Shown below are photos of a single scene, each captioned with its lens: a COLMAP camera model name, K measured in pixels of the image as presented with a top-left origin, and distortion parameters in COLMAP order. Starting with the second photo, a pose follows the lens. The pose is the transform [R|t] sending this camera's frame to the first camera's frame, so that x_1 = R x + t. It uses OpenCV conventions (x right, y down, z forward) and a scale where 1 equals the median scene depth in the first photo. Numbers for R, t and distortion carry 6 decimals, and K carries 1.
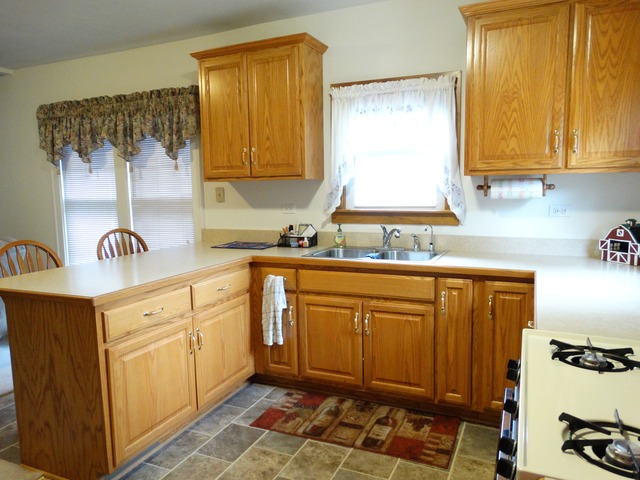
lens RADIAL K [[464.4, 0, 320.0], [0, 464.4, 240.0], [0, 0, 1]] dist [0.003372, 0.001146]
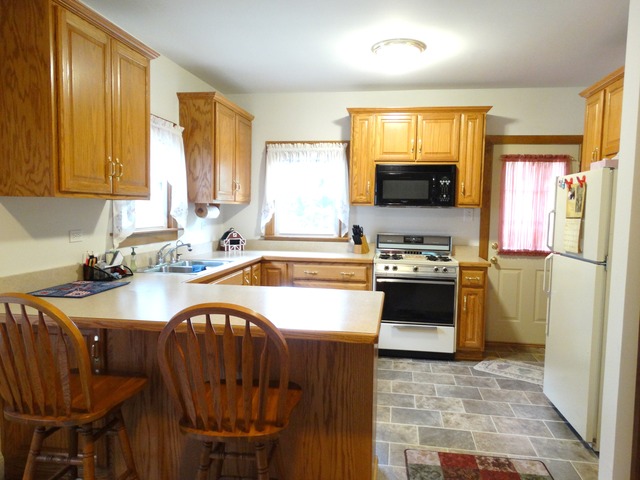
lens RADIAL K [[464.4, 0, 320.0], [0, 464.4, 240.0], [0, 0, 1]] dist [0.003372, 0.001146]
pose [[-0.273100, -0.050561, 0.960656, -0.929443], [0.102807, 0.991365, 0.081404, -0.082254], [-0.956476, 0.120994, -0.265544, 0.826822]]
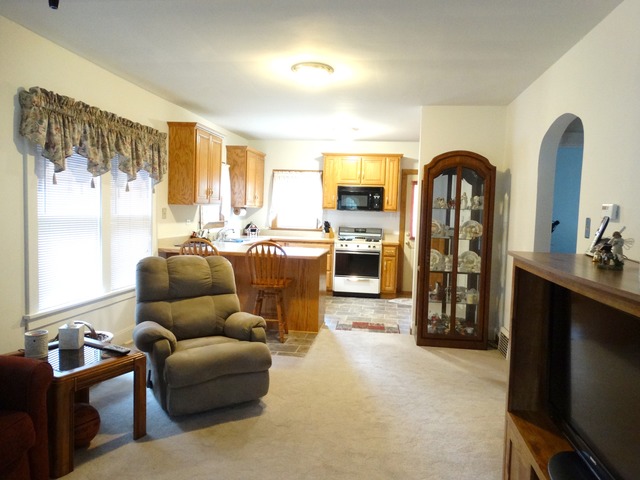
lens RADIAL K [[464.4, 0, 320.0], [0, 464.4, 240.0], [0, 0, 1]] dist [0.003372, 0.001146]
pose [[-0.283924, -0.051172, 0.957480, -1.810537], [0.087625, 0.993012, 0.079055, -0.094806], [-0.954835, 0.106345, -0.277456, 1.028094]]
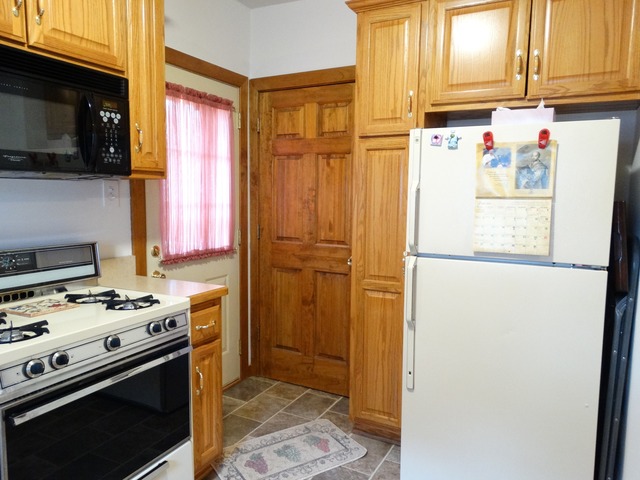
lens RADIAL K [[464.4, 0, 320.0], [0, 464.4, 240.0], [0, 0, 1]] dist [0.003372, 0.001146]
pose [[-0.999145, 0.002111, 0.041279, -0.084579], [0.011144, 0.975470, 0.219850, -0.077453], [-0.039802, 0.220122, -0.974660, 0.687013]]
